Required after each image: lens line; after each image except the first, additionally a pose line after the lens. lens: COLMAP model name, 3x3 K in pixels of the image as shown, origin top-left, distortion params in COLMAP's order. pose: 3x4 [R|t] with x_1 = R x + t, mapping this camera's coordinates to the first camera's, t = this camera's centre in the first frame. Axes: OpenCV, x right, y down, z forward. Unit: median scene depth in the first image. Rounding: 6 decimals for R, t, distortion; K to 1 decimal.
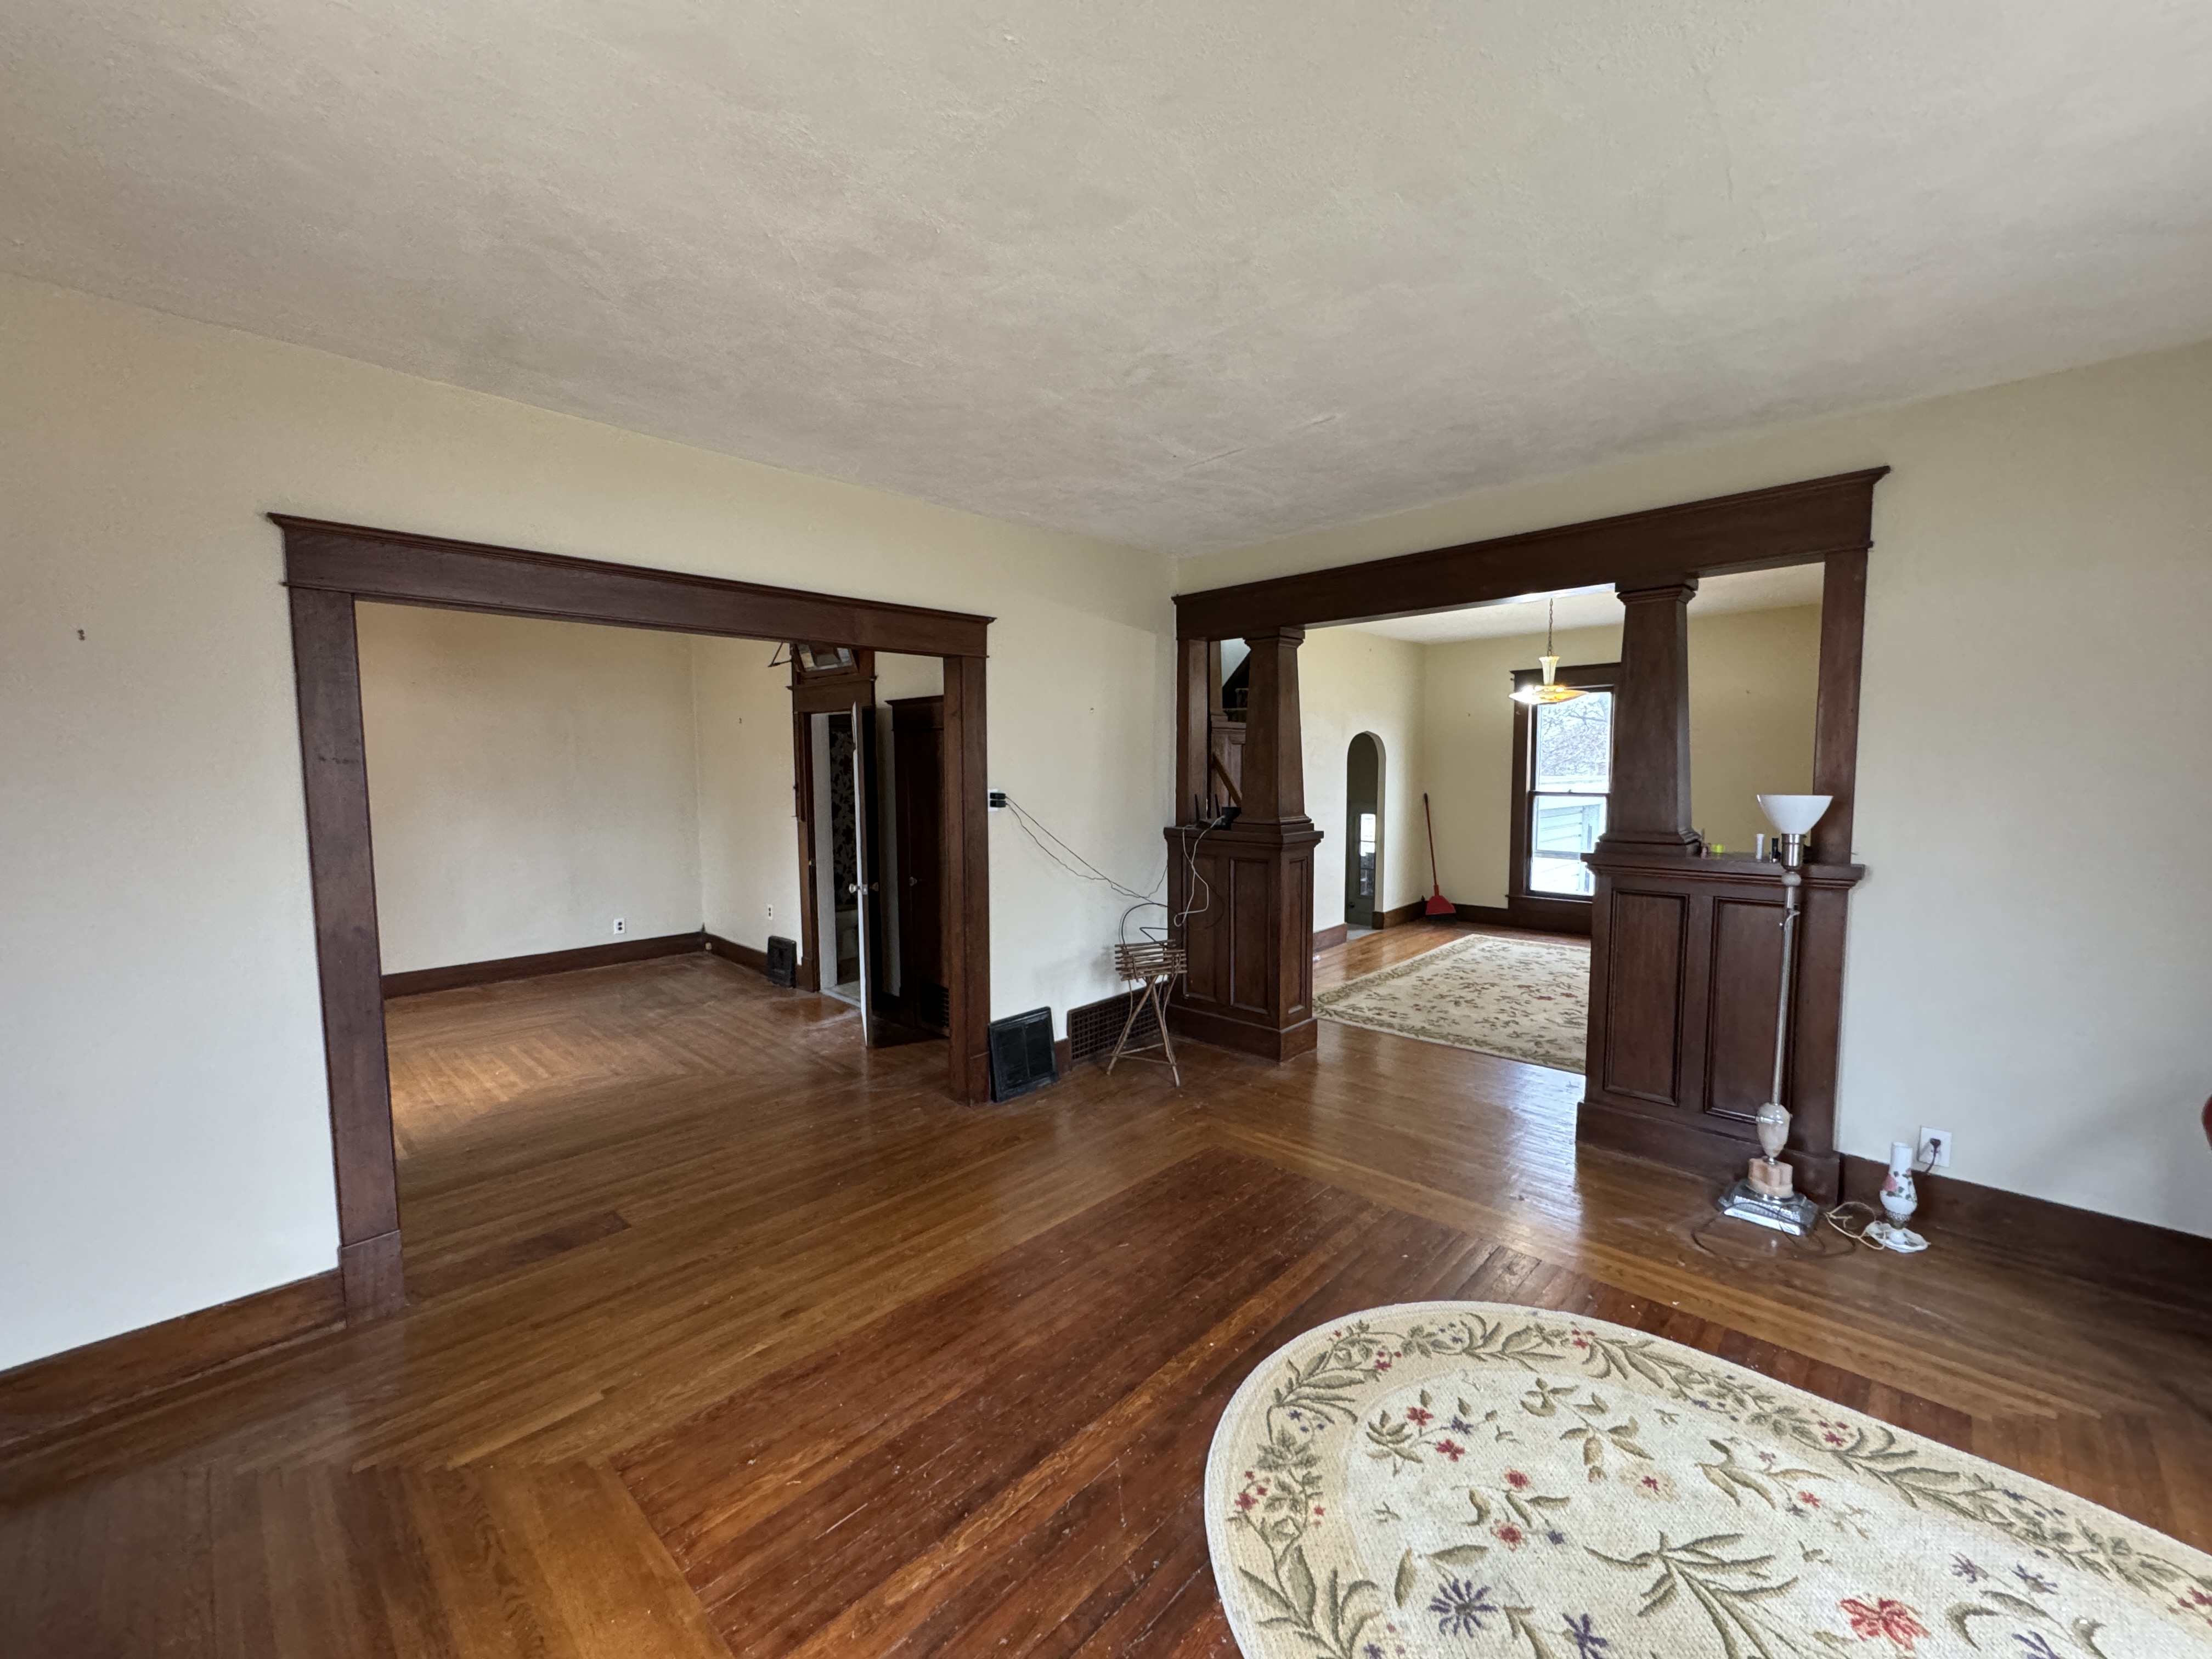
lens RADIAL K [[878.6, 0, 1110.1], [0, 878.6, 831.0], [0, 0, 1]] dist [-0.001809, 0.000615]
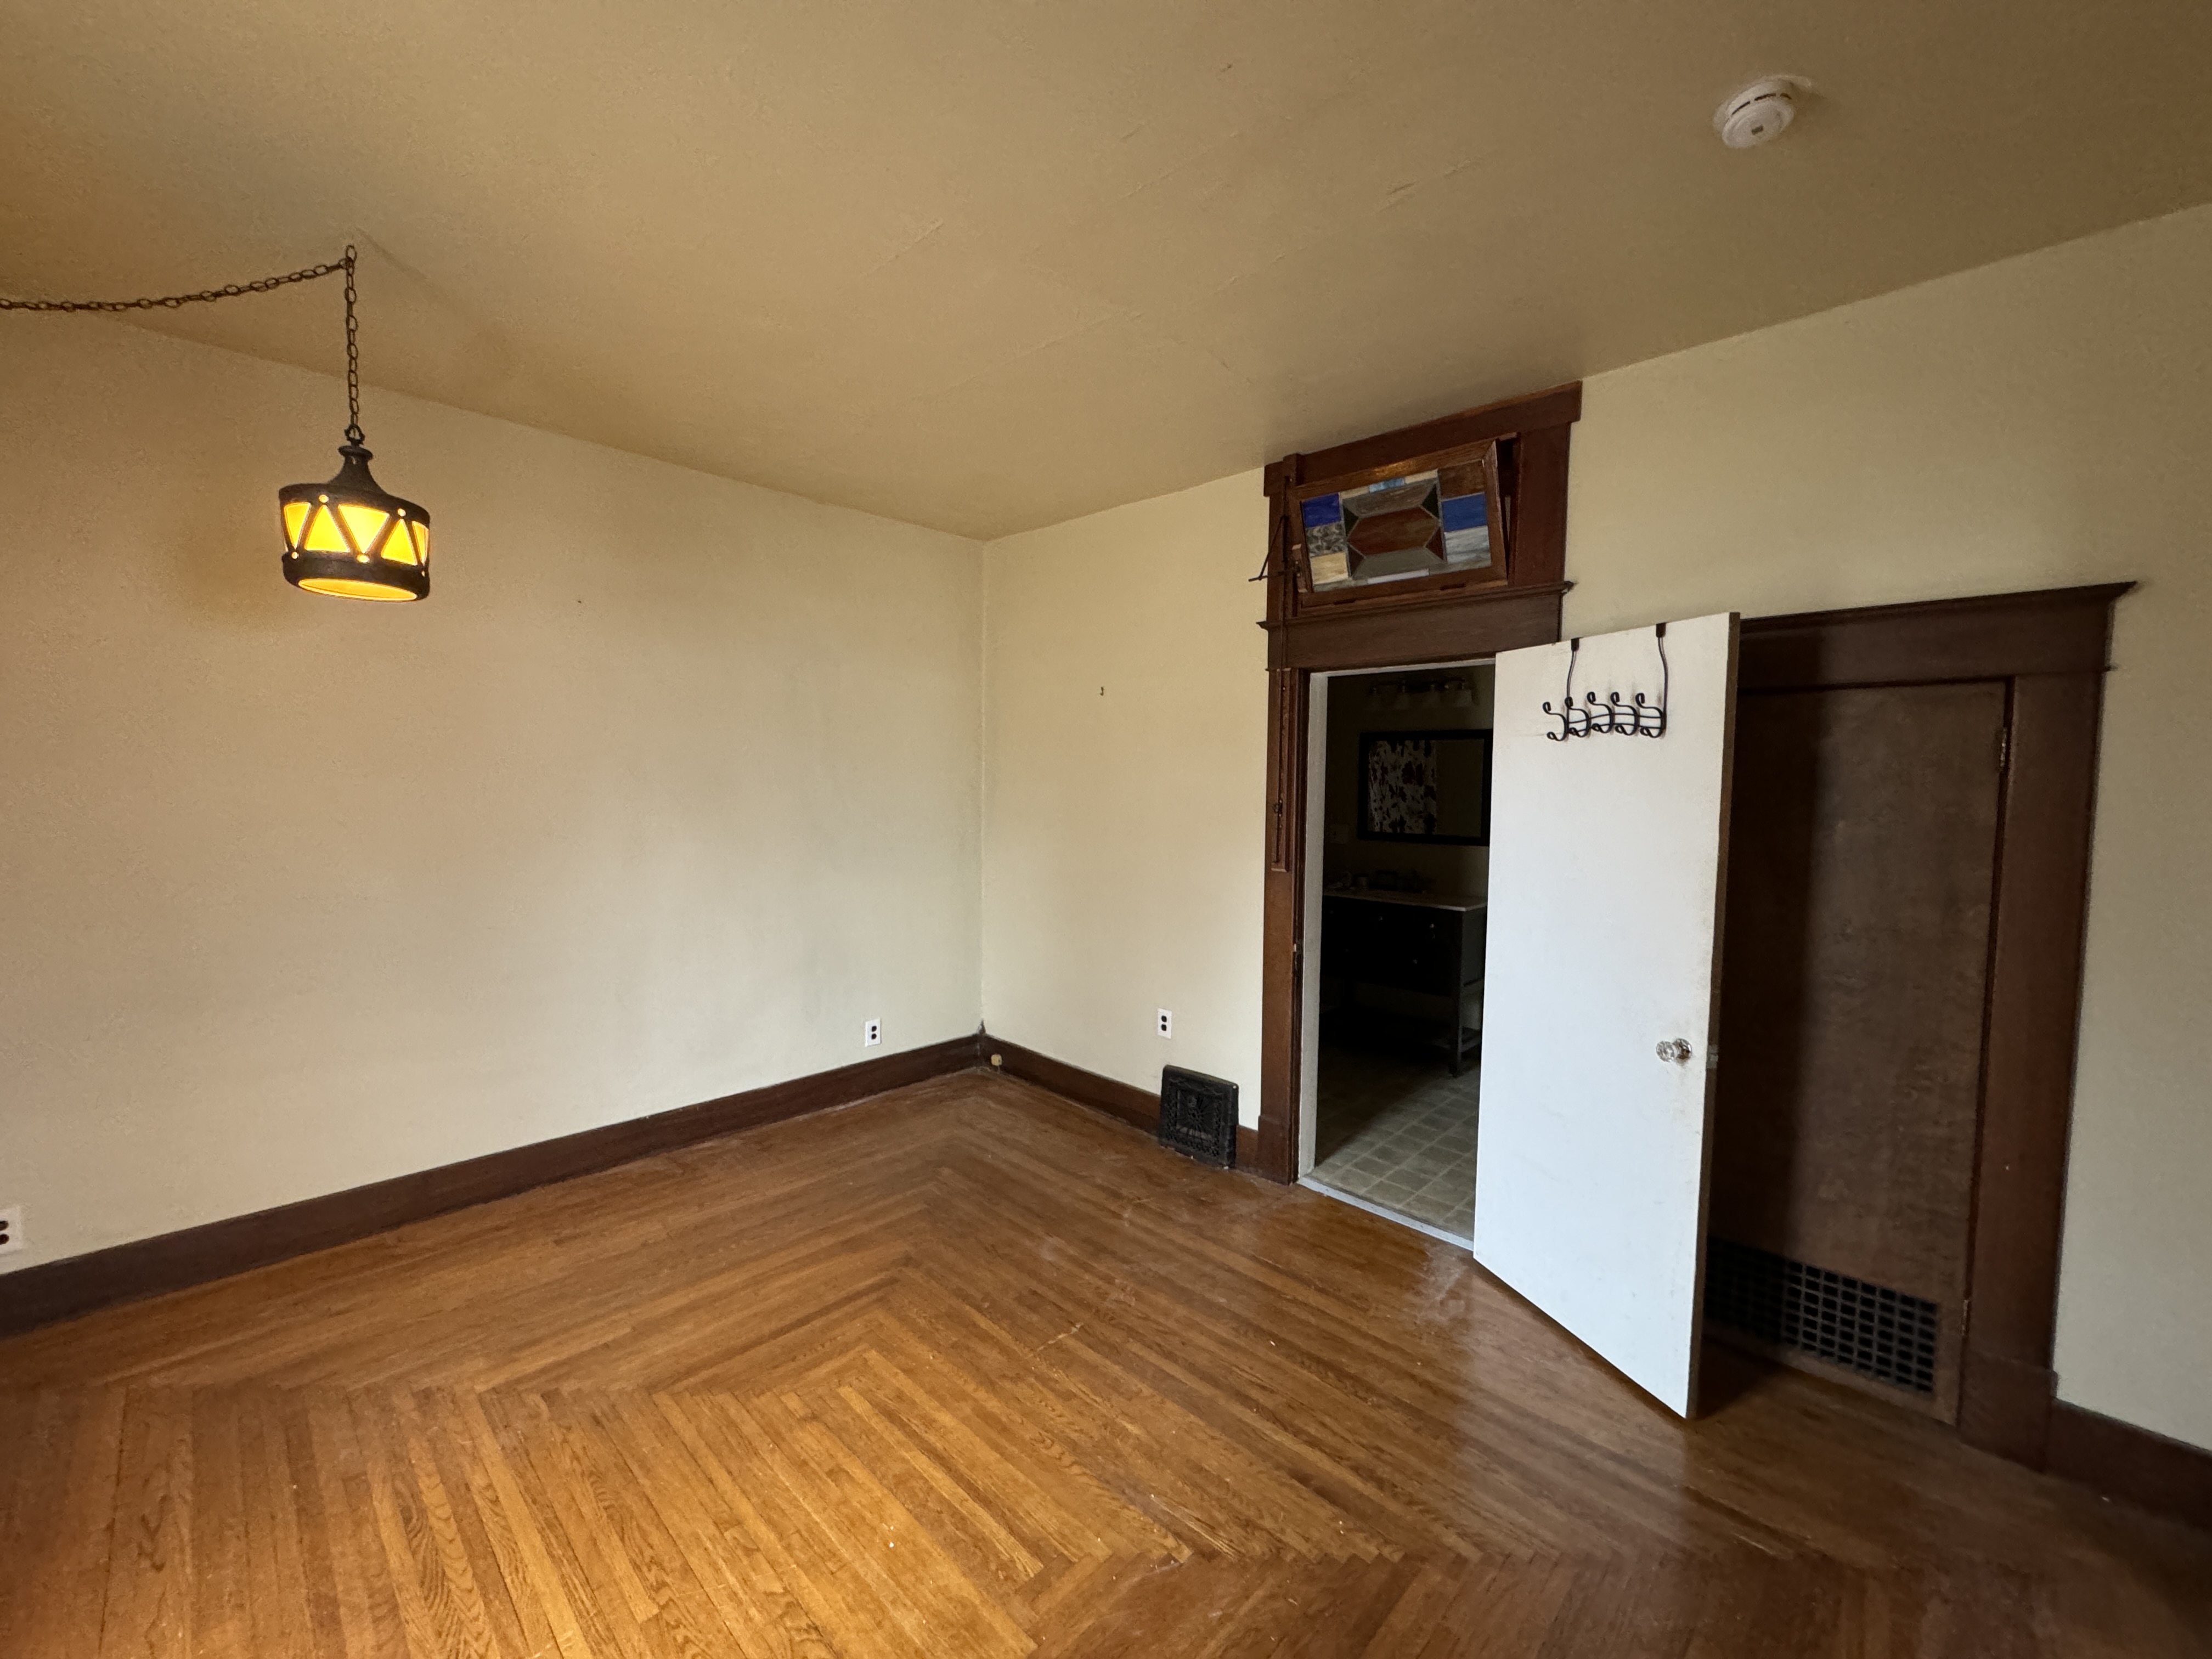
lens RADIAL K [[878.6, 0, 1105.8], [0, 878.6, 826.1], [0, 0, 1]] dist [-0.001809, 0.000615]
pose [[0.999854, 0.015893, -0.006304, -0.489756], [-0.016043, 0.999570, -0.024539, -0.024431], [0.005911, 0.024637, 0.999679, 0.491295]]
